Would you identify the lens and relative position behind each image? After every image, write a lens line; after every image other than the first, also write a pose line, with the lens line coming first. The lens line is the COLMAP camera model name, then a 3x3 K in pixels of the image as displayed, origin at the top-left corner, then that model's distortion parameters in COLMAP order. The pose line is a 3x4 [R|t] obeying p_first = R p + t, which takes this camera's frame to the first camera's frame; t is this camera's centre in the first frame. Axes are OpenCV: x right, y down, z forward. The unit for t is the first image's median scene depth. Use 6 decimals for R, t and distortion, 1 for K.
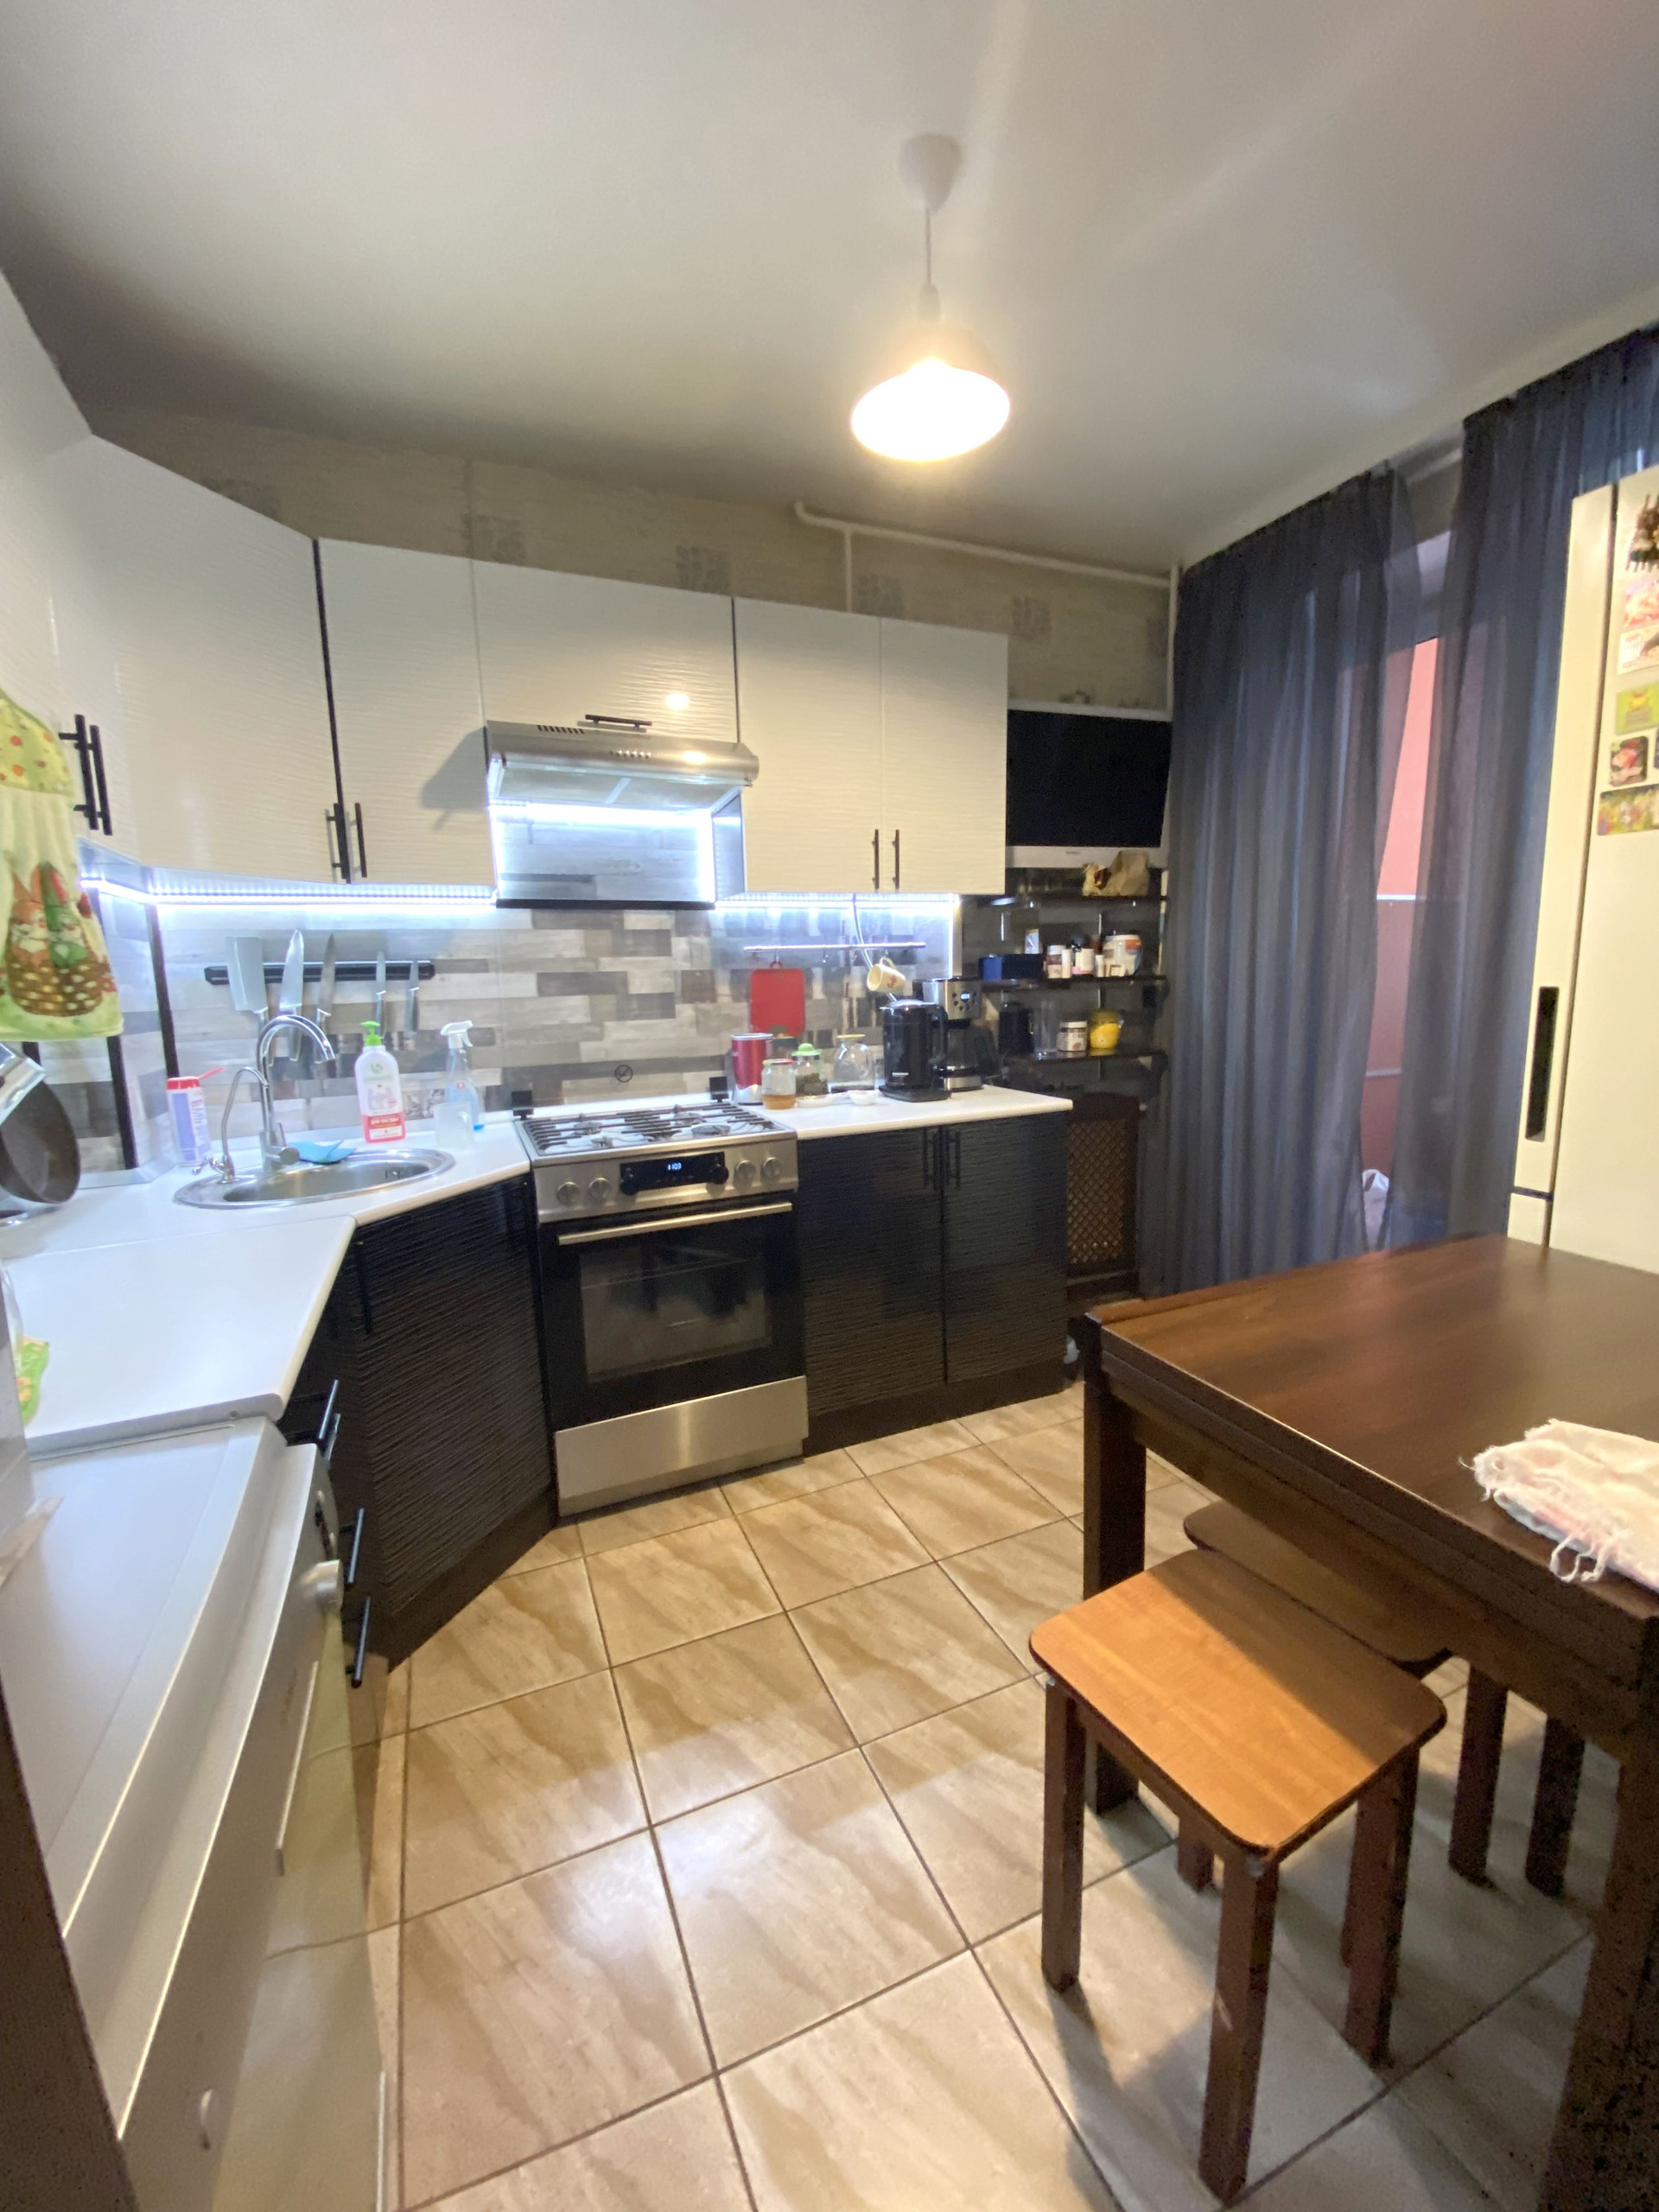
lens RADIAL K [[895.9, 0, 823.3], [0, 895.9, 1121.8], [0, 0, 1]] dist [0.004531, -0.012867]
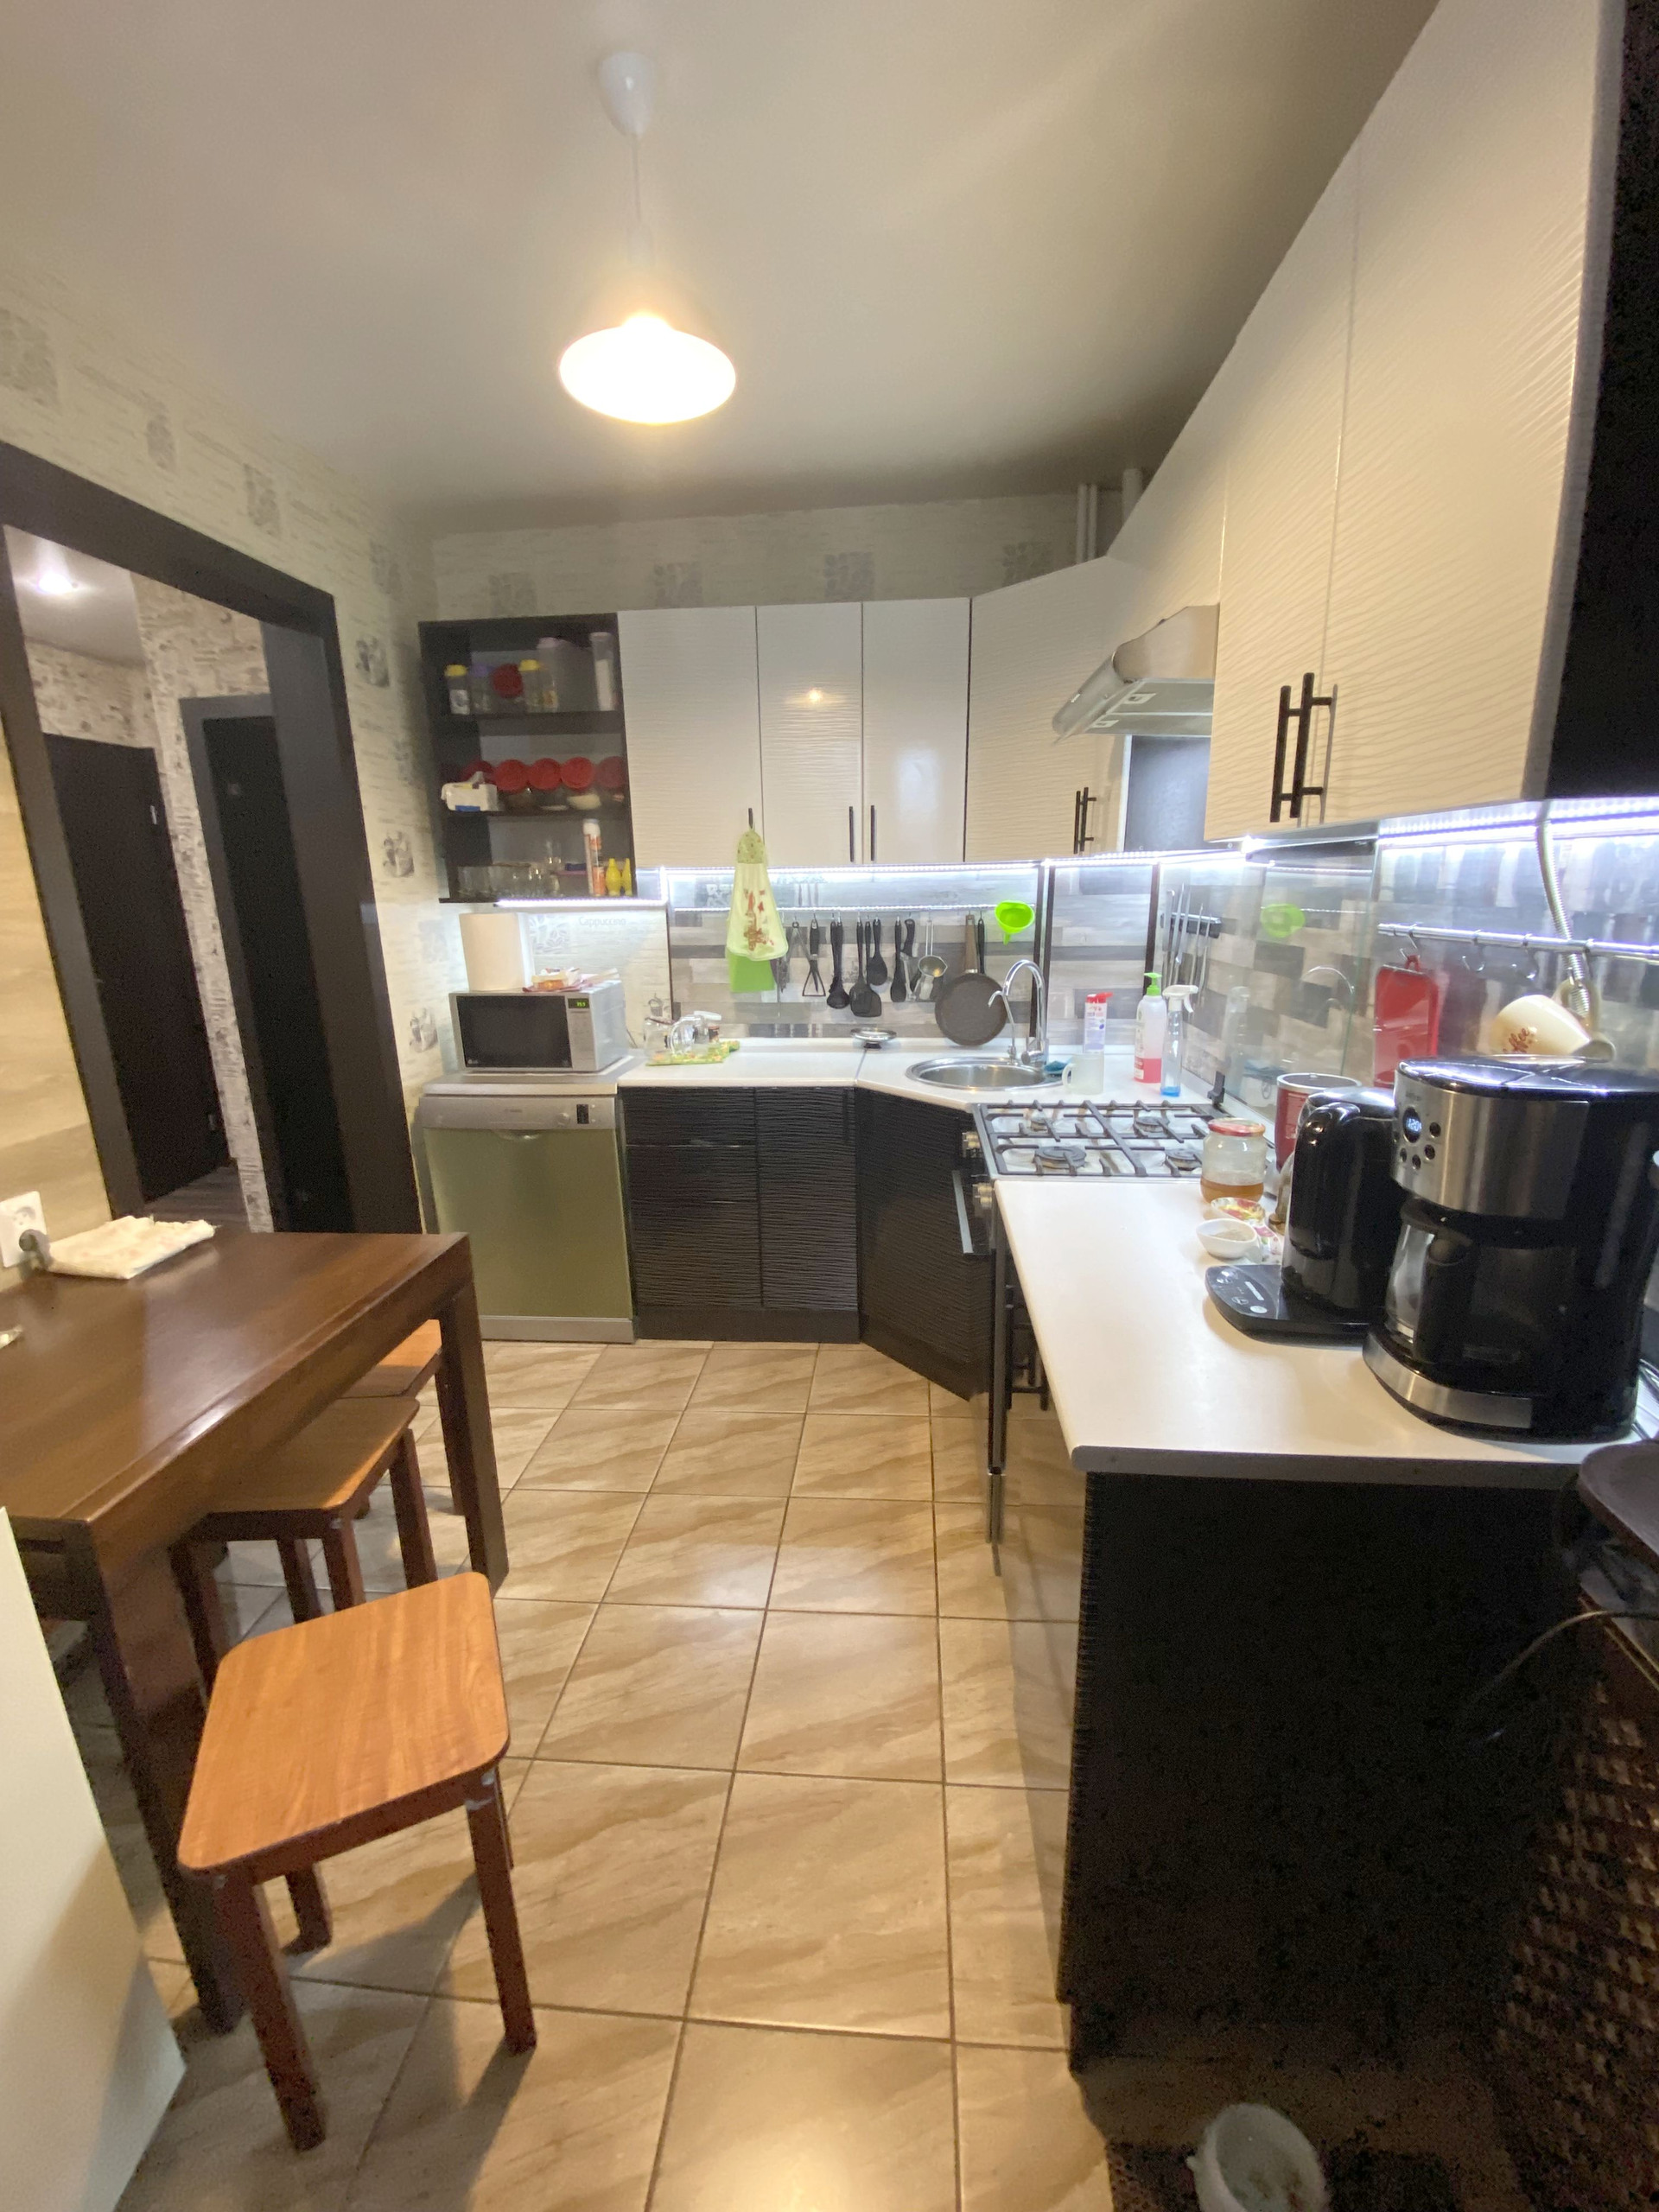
lens RADIAL K [[895.9, 0, 843.6], [0, 895.9, 1116.3], [0, 0, 1]] dist [0.004531, -0.012867]
pose [[-0.465356, 0.255439, -0.847464, 0.722649], [-0.115183, 0.931835, 0.344118, -0.309734], [0.877597, 0.257751, -0.404212, 1.270001]]
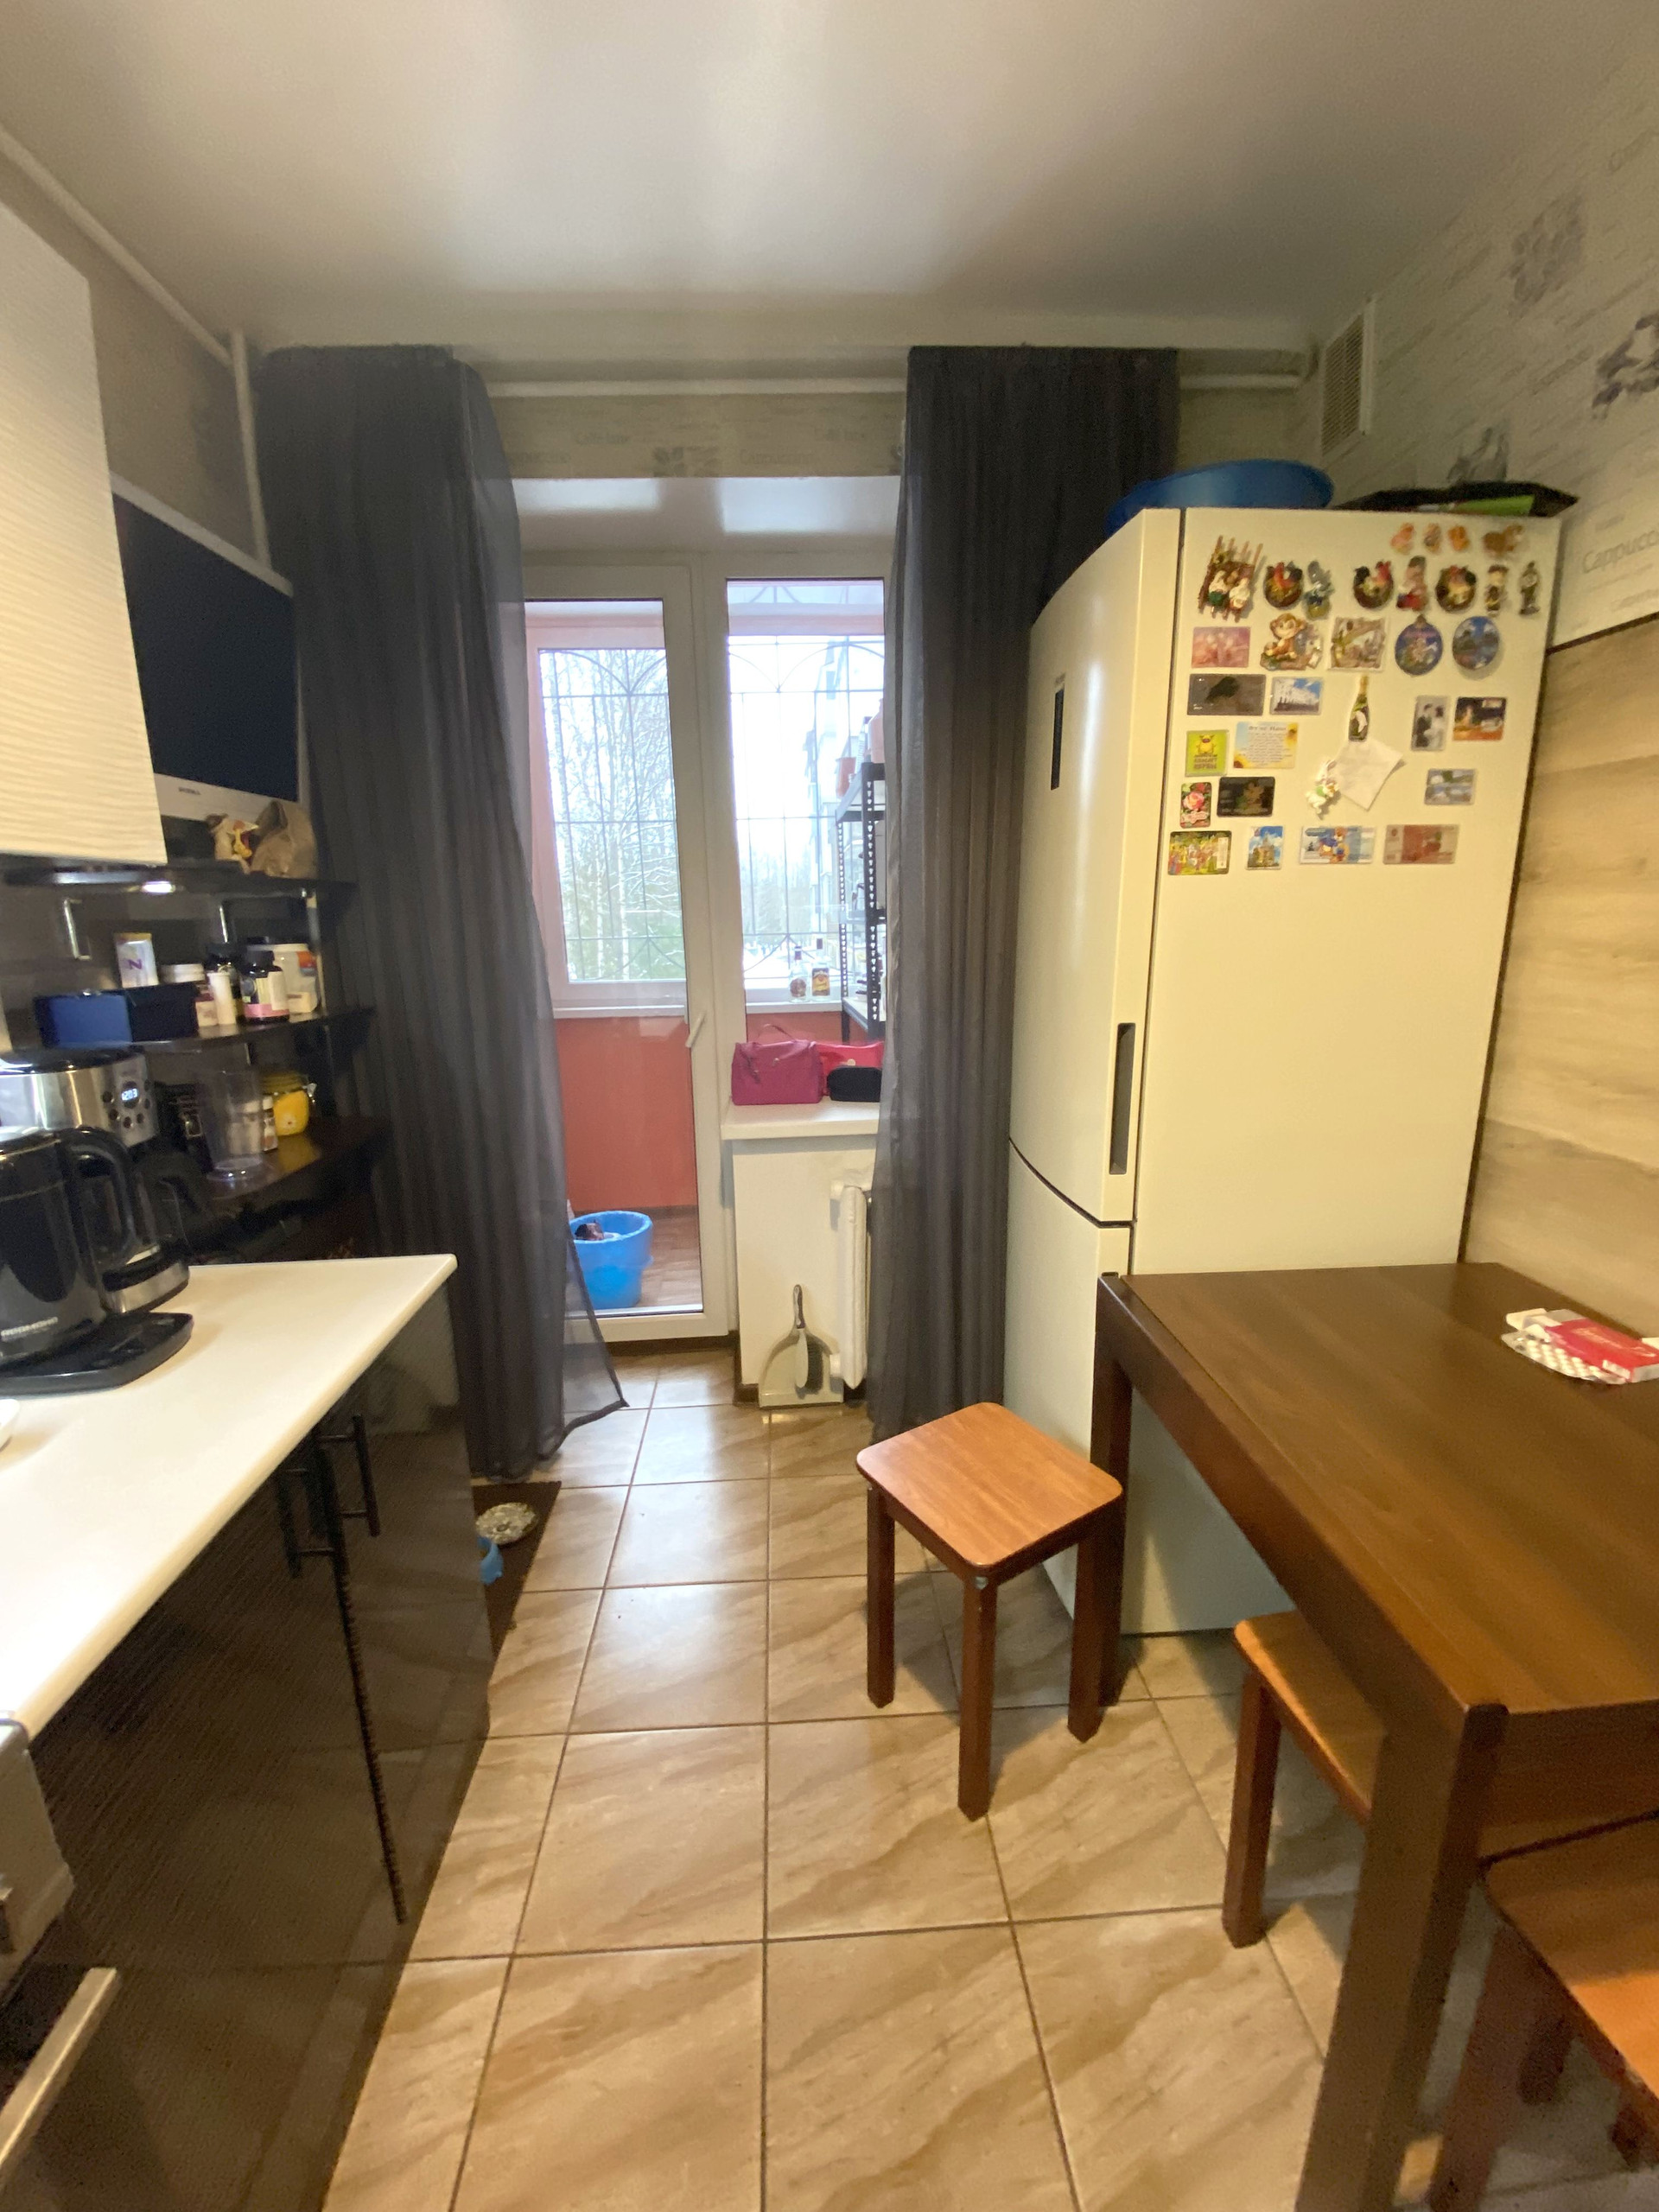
lens RADIAL K [[895.9, 0, 839.6], [0, 895.9, 1101.0], [0, 0, 1]] dist [0.004531, -0.012867]
pose [[0.340521, -0.175497, 0.923713, -0.167614], [0.168243, 0.977943, 0.123778, -0.179084], [-0.925062, 0.113259, 0.362537, 0.697224]]
